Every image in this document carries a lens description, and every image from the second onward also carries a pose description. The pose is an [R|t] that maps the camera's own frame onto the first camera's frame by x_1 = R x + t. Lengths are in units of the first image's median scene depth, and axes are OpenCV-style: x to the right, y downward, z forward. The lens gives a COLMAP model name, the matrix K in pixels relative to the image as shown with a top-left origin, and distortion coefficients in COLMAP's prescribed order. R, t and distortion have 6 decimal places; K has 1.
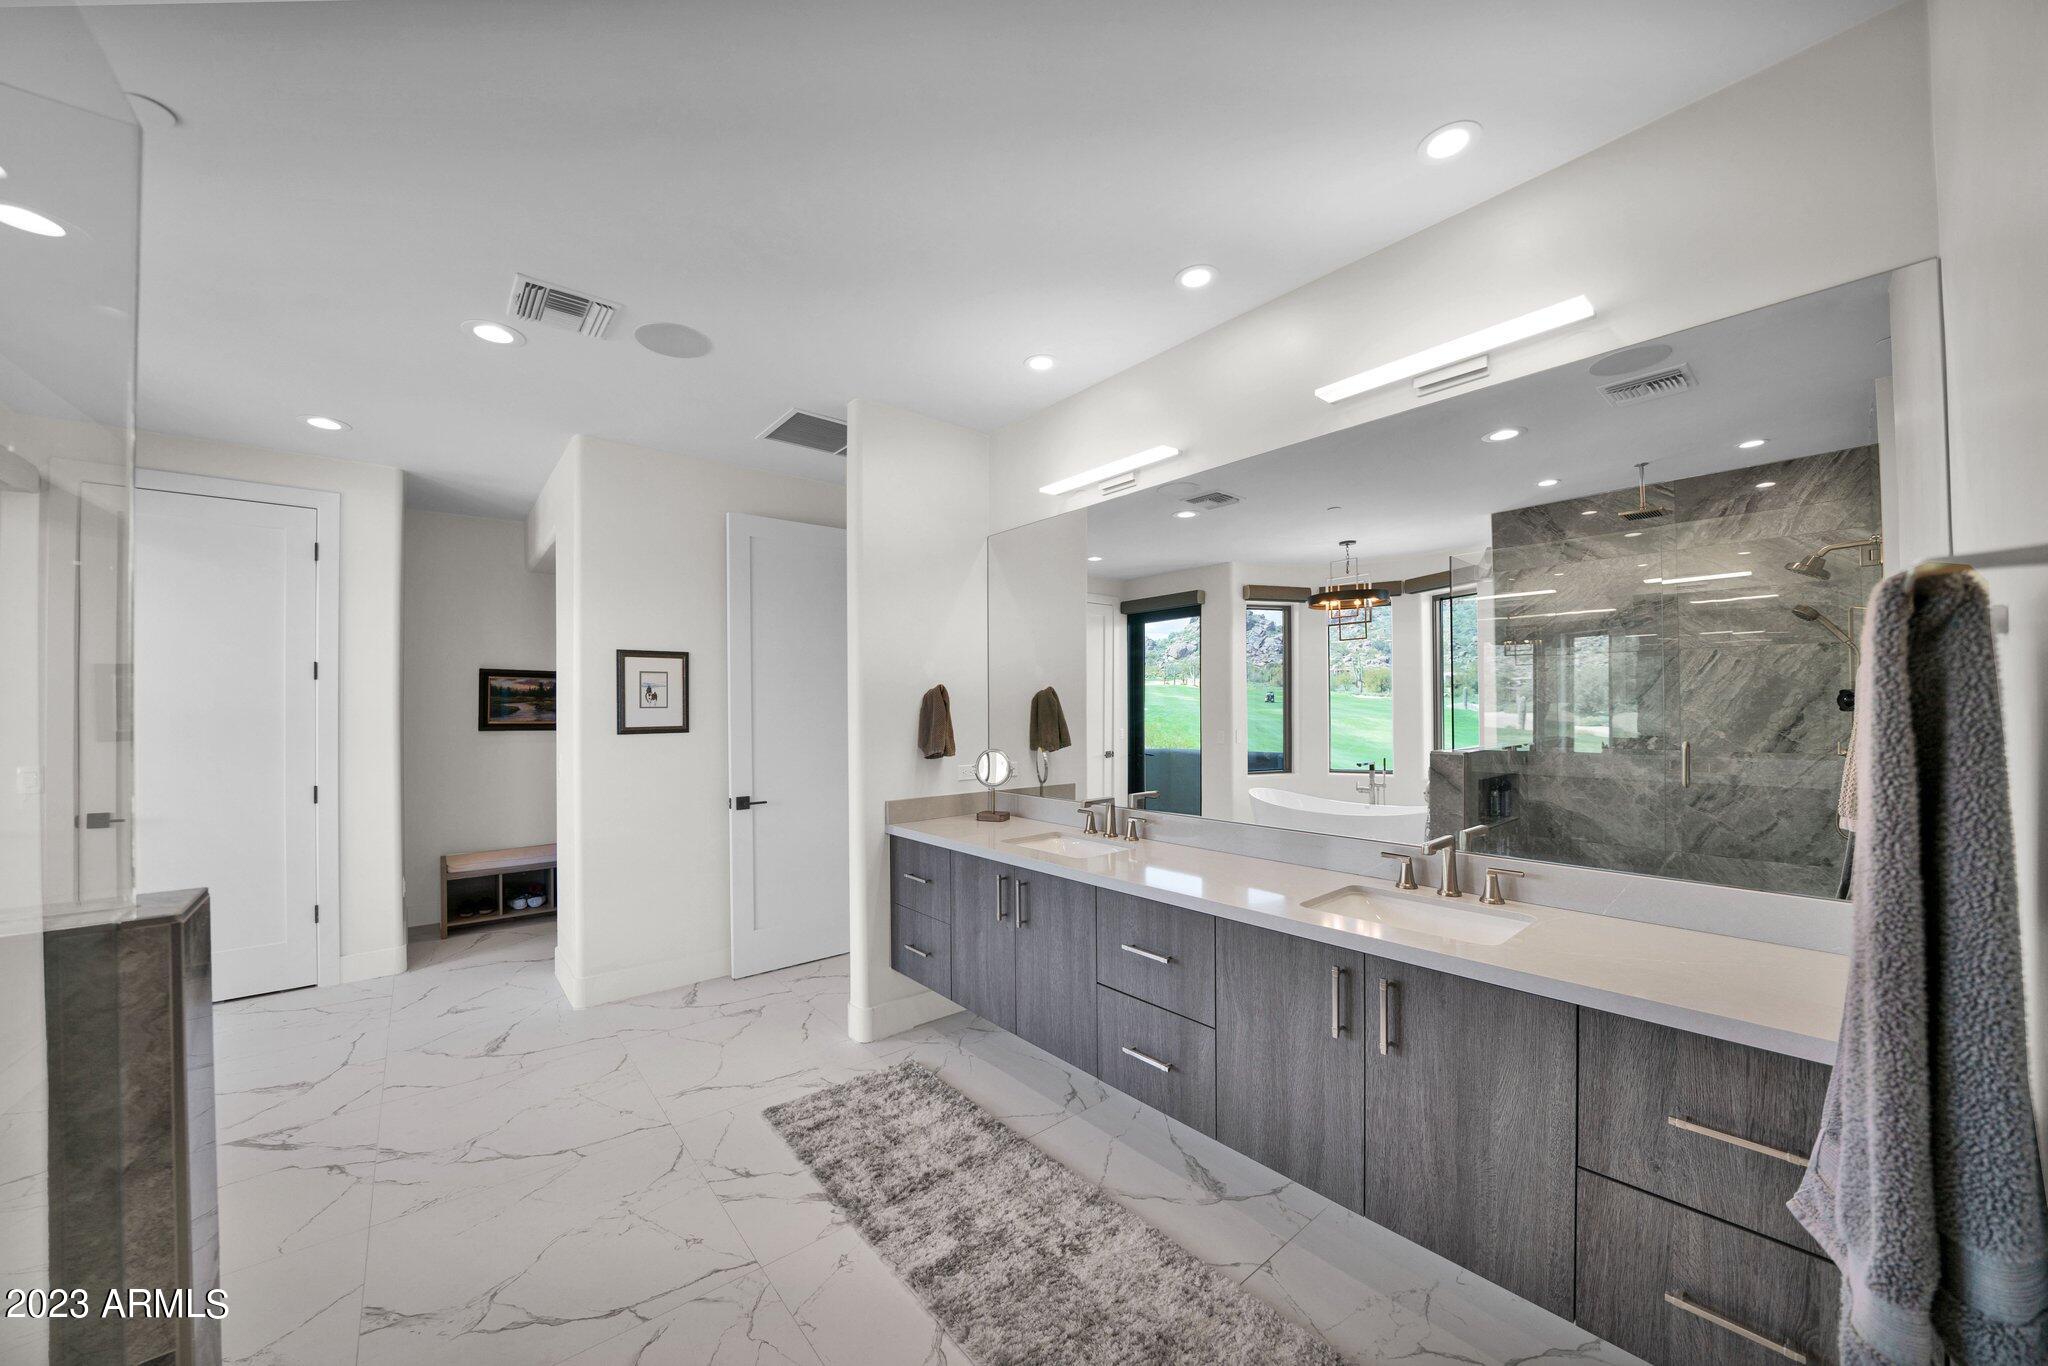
lens RADIAL K [[746.6, 0, 1030.1], [0, 746.6, 693.3], [0, 0, 1]] dist [-0.018262, 0.000302]
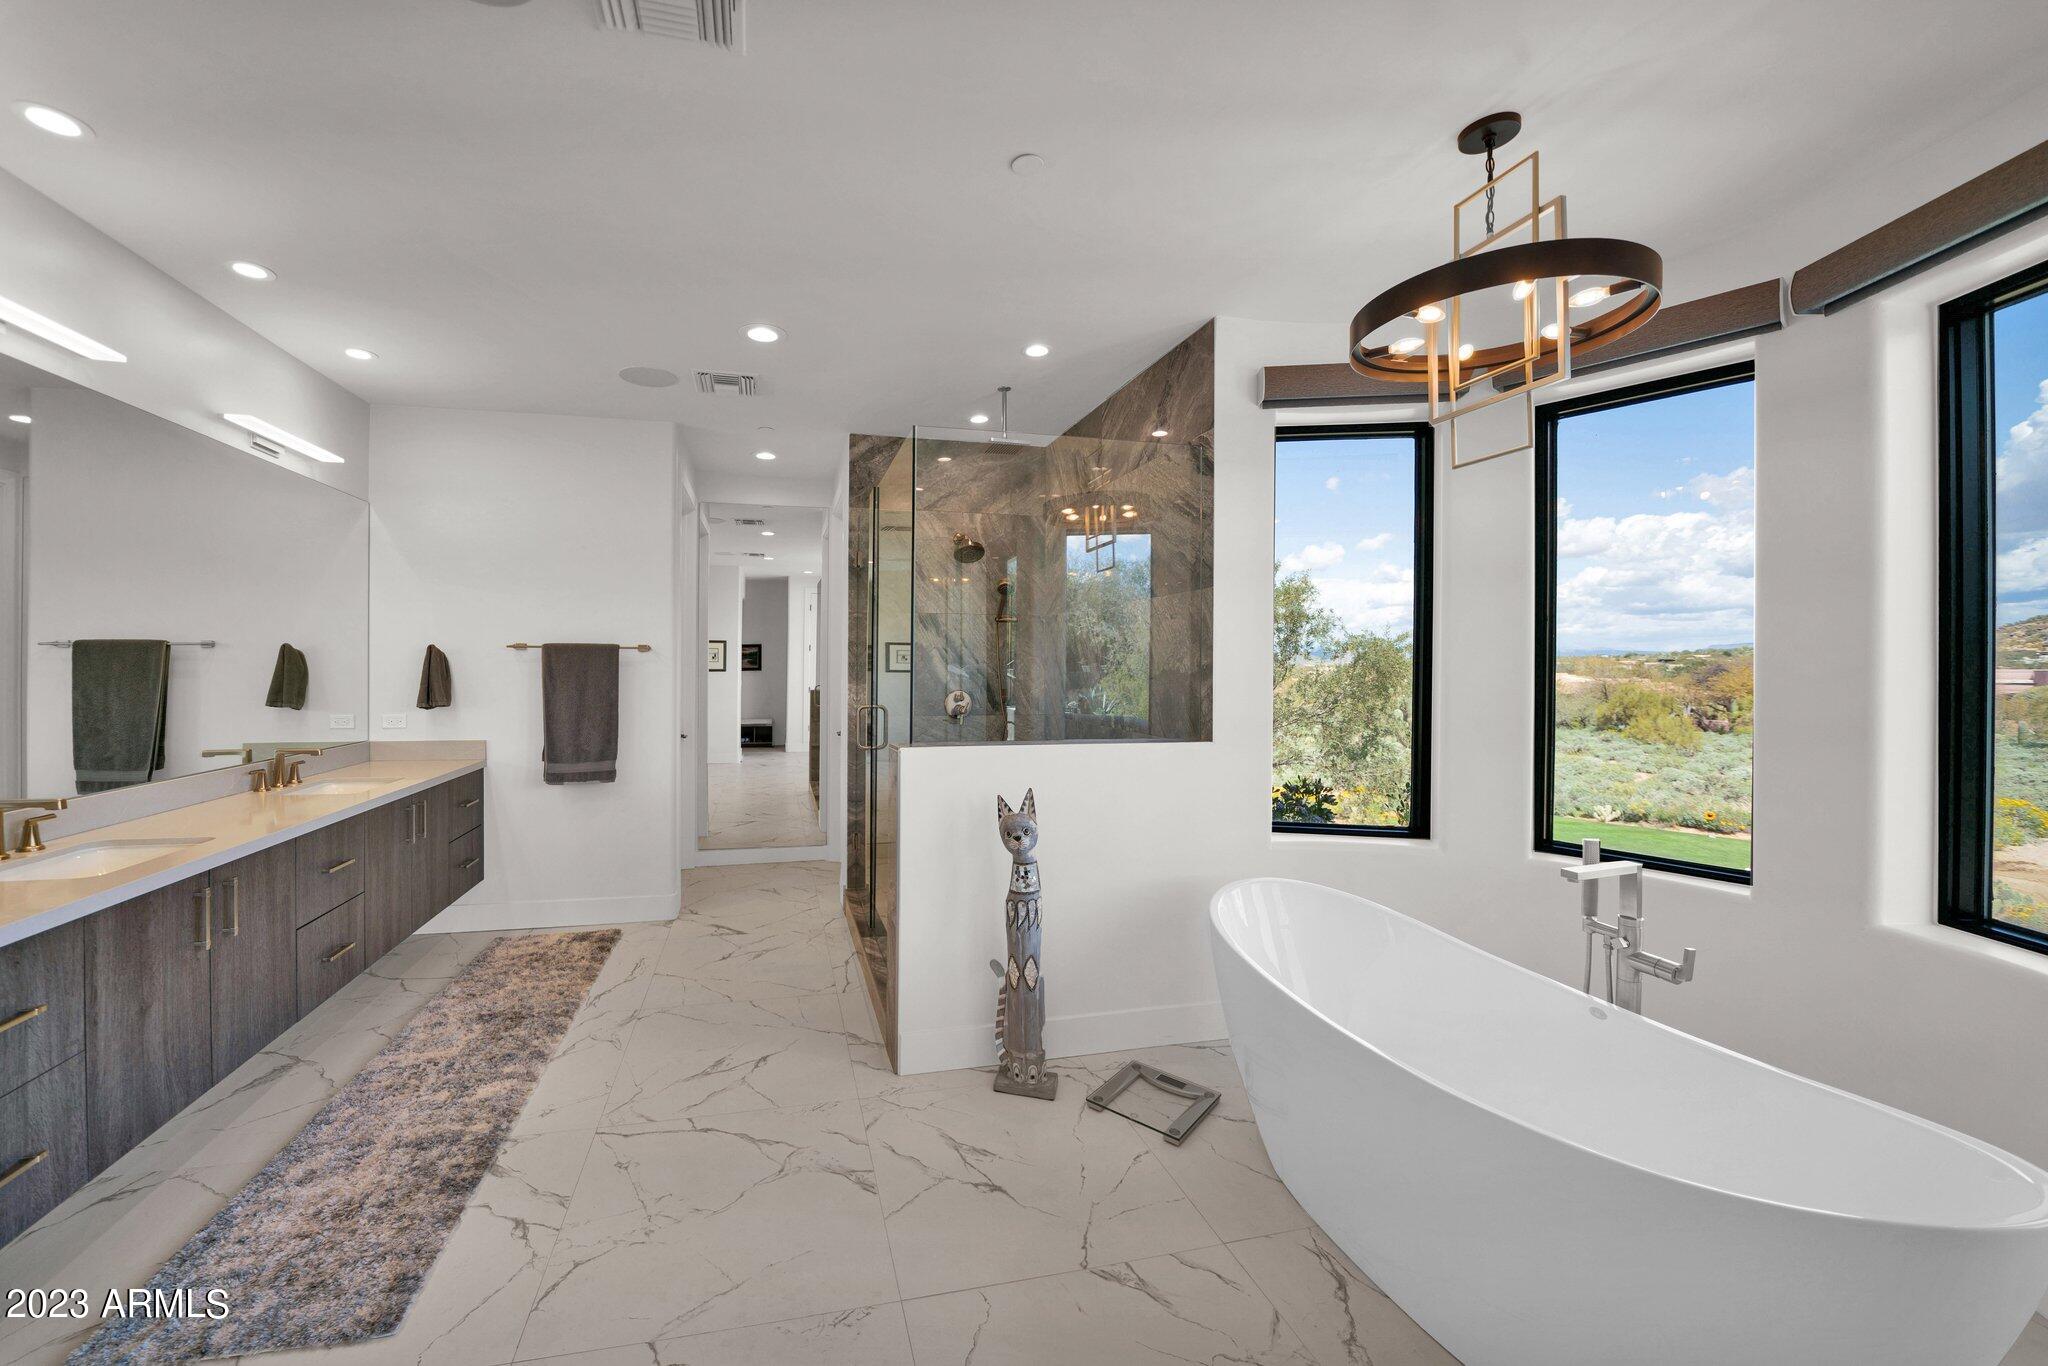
lens RADIAL K [[746.6, 0, 1030.1], [0, 746.6, 693.3], [0, 0, 1]] dist [-0.018262, 0.000302]
pose [[-0.930676, -0.015397, 0.365519, -1.245735], [-0.004615, 0.999529, 0.030354, 0.020693], [-0.365814, 0.026563, -0.930309, 1.577799]]
